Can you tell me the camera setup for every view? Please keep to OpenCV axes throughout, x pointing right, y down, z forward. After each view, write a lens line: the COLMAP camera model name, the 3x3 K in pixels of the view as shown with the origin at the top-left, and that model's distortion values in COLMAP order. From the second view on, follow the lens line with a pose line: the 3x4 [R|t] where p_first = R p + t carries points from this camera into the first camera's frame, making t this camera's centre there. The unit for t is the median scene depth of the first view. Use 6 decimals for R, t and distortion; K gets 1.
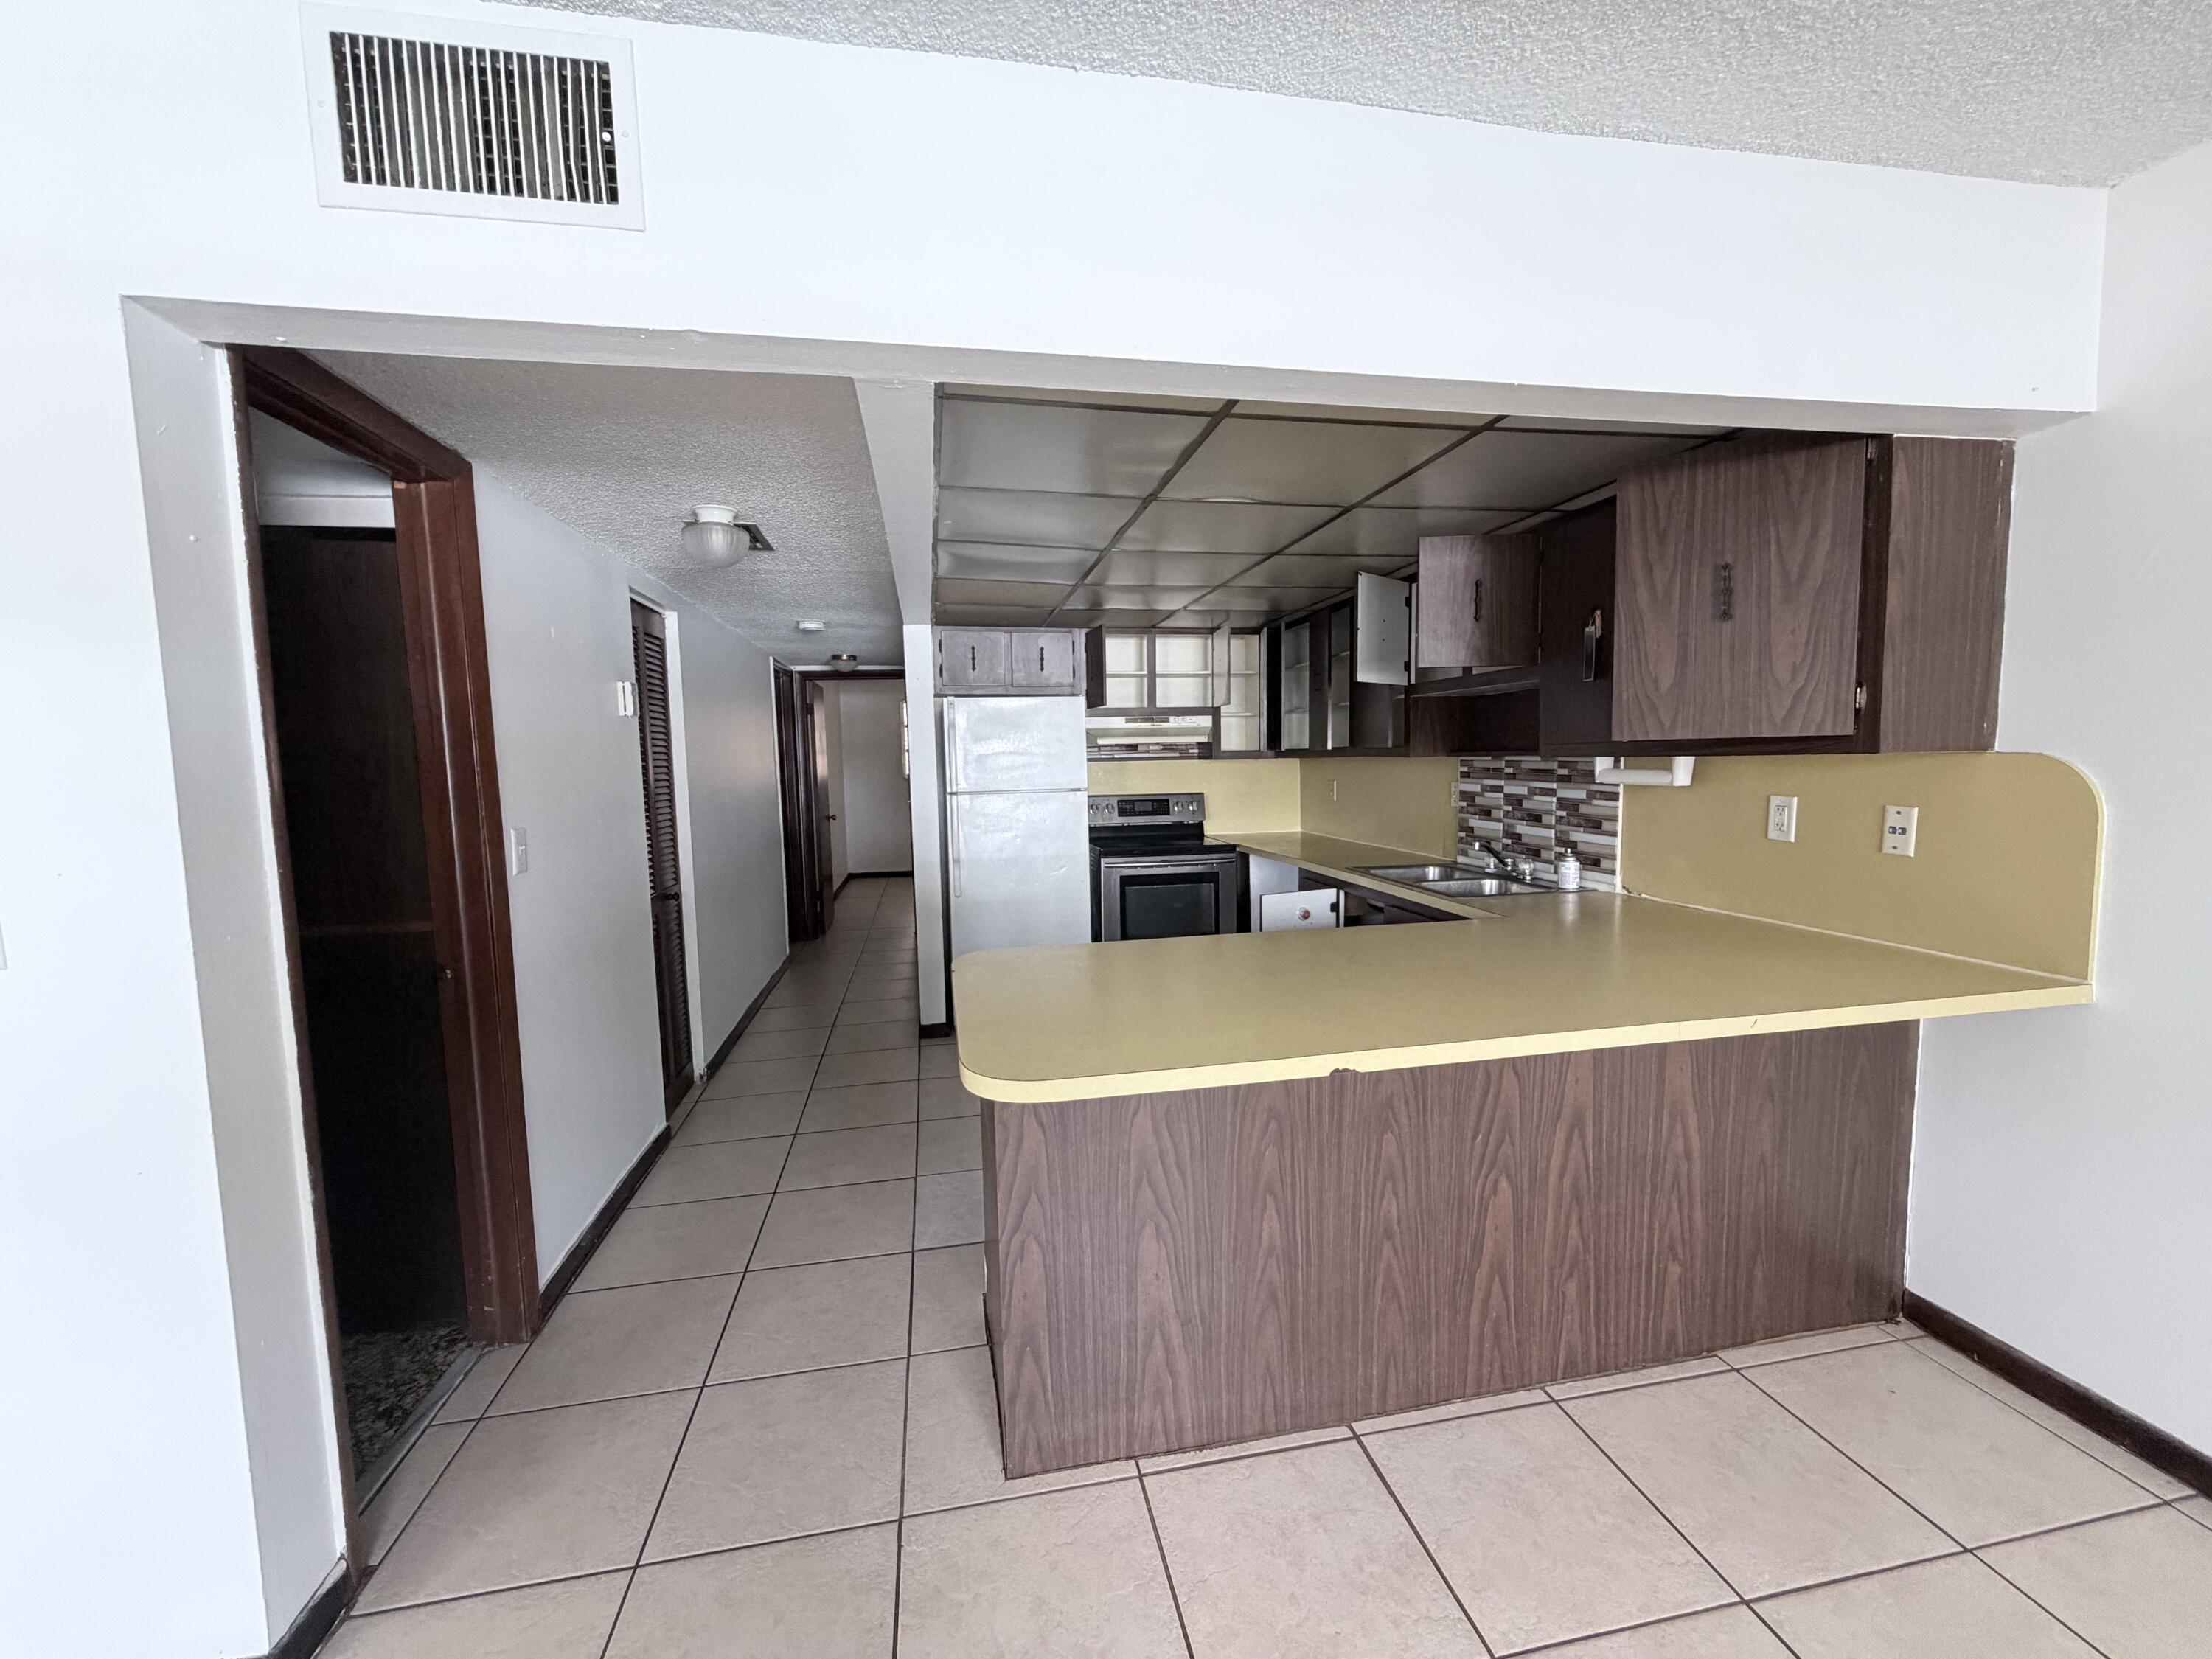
lens RADIAL K [[879.9, 0, 1106.0], [0, 879.9, 829.5], [0, 0, 1]] dist [-0.003248, 0.000157]
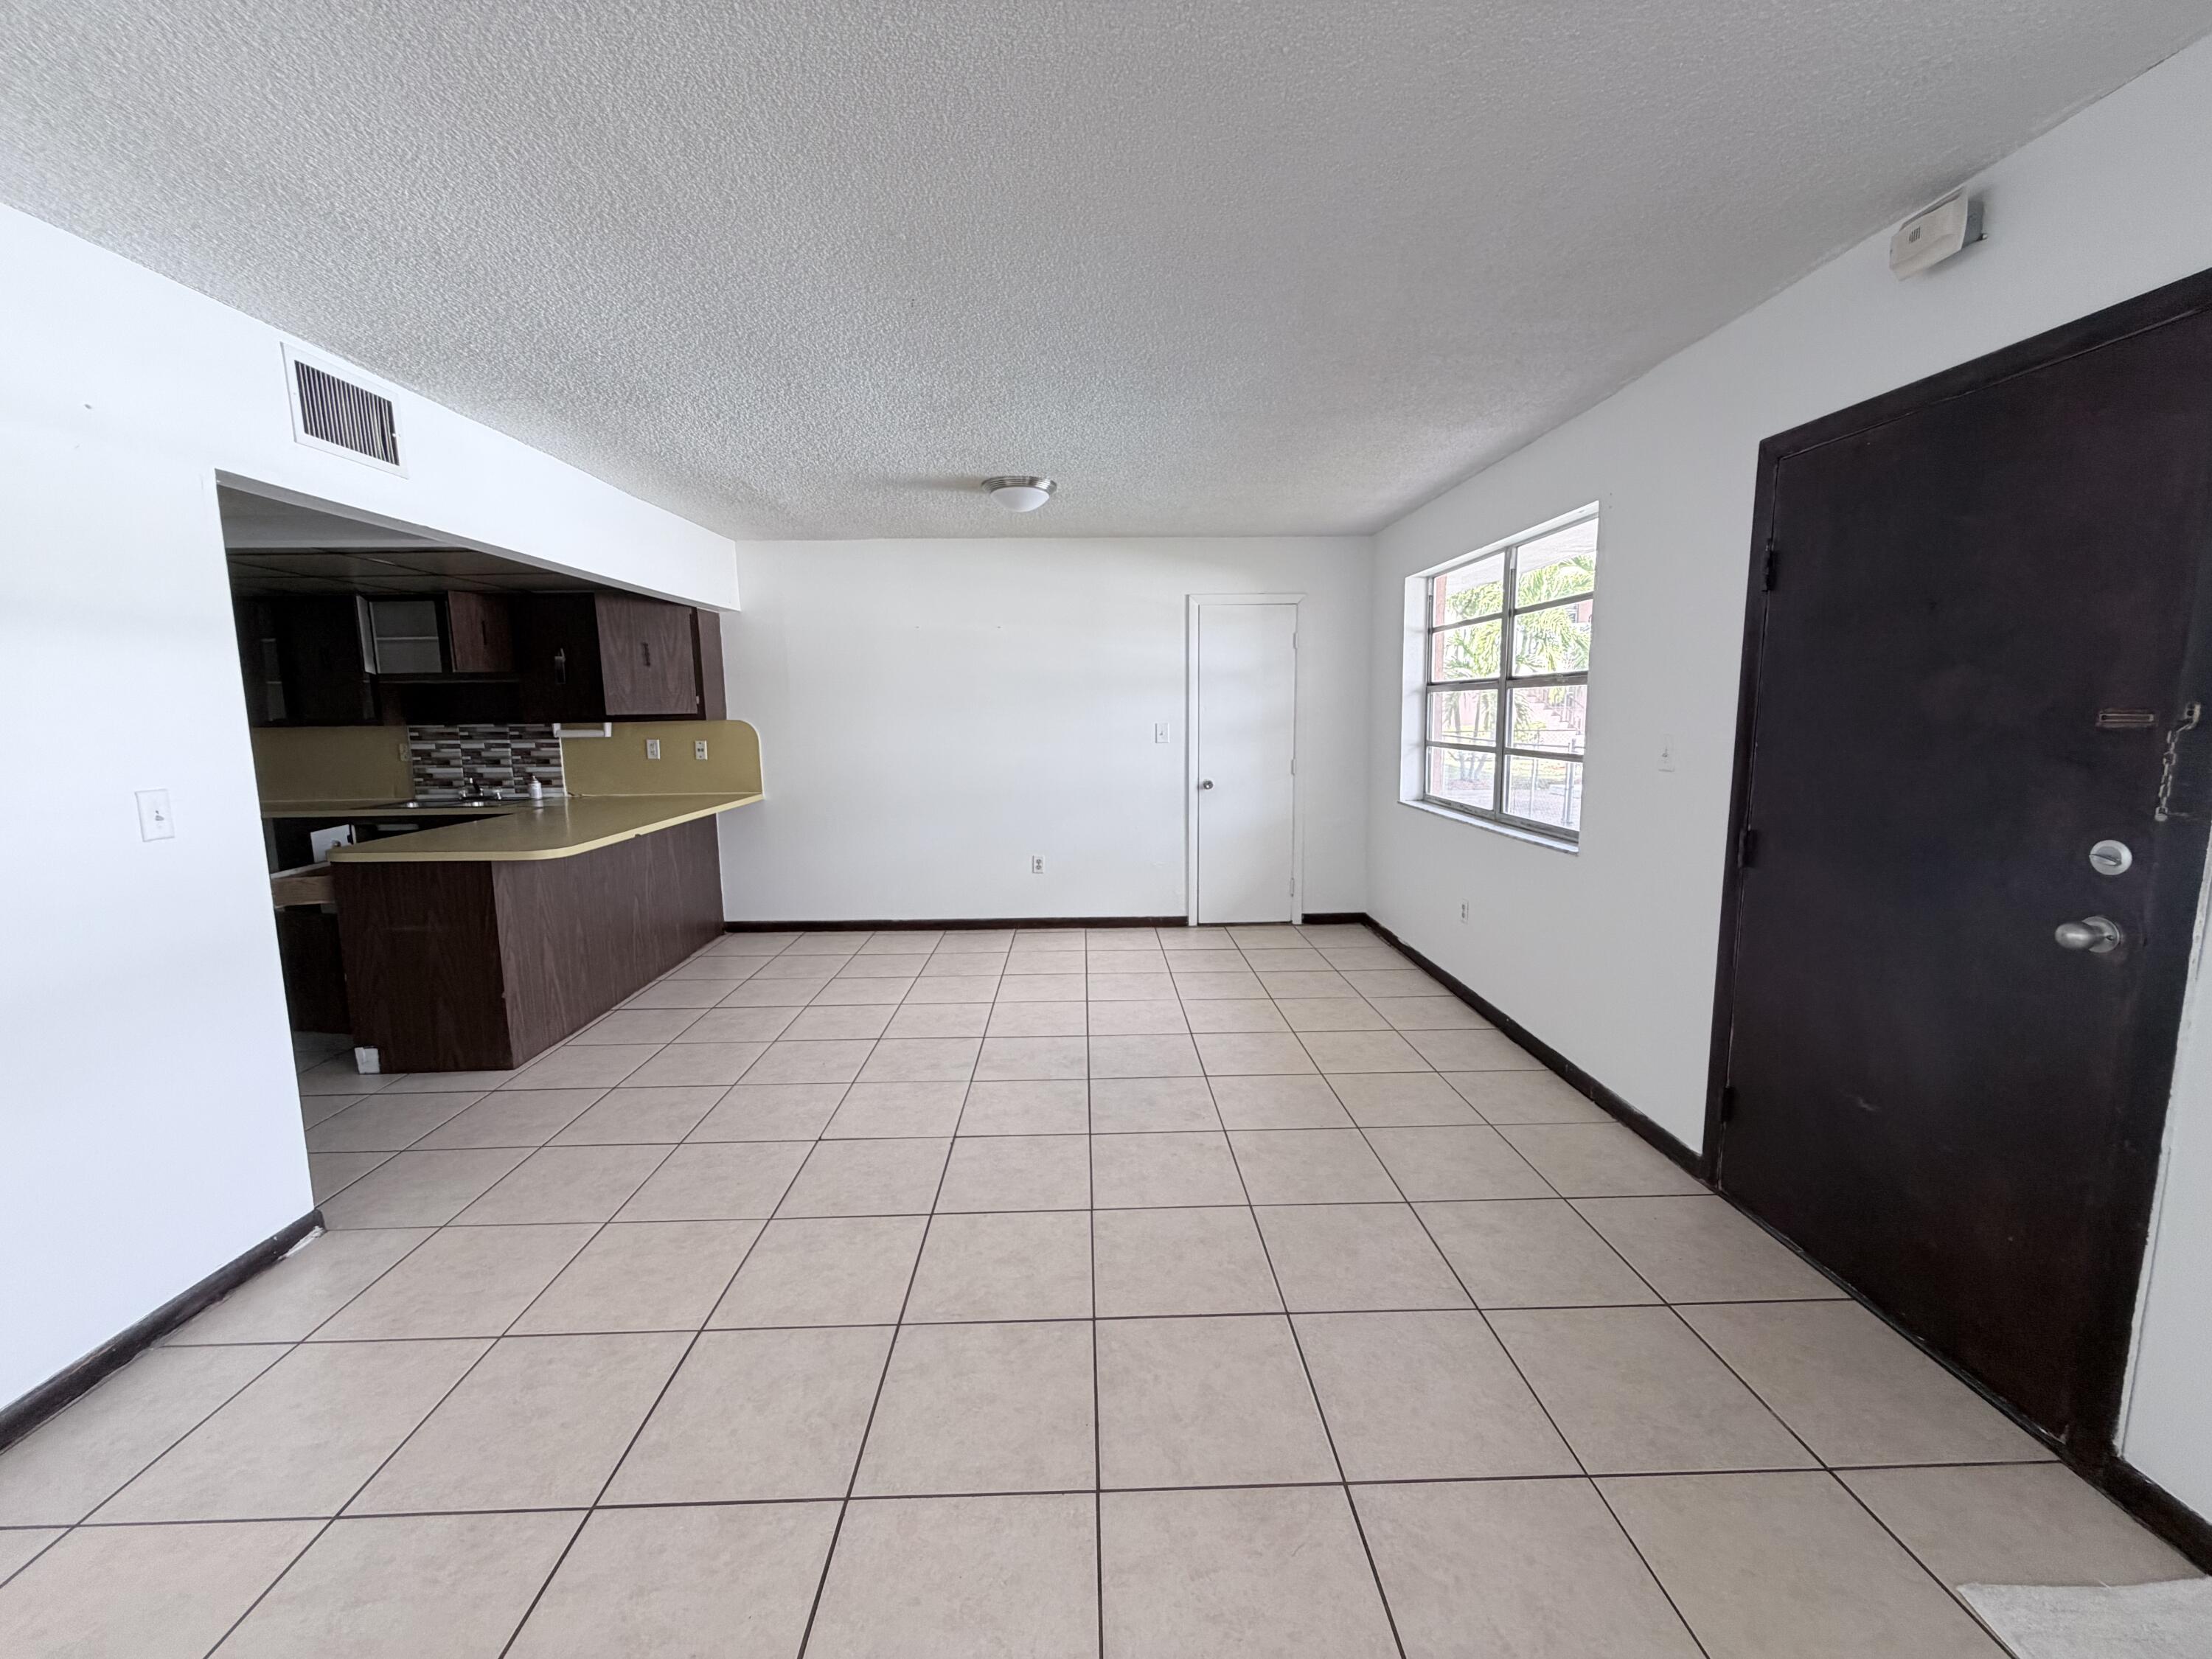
lens RADIAL K [[883.0, 0, 1106.0], [0, 883.0, 829.5], [0, 0, 1]] dist [0.005653, 0.000318]
pose [[0.160604, -0.117712, 0.979975, -1.238836], [0.095353, 0.990069, 0.103297, 0.063890], [-0.982402, 0.076853, 0.170233, -0.509782]]
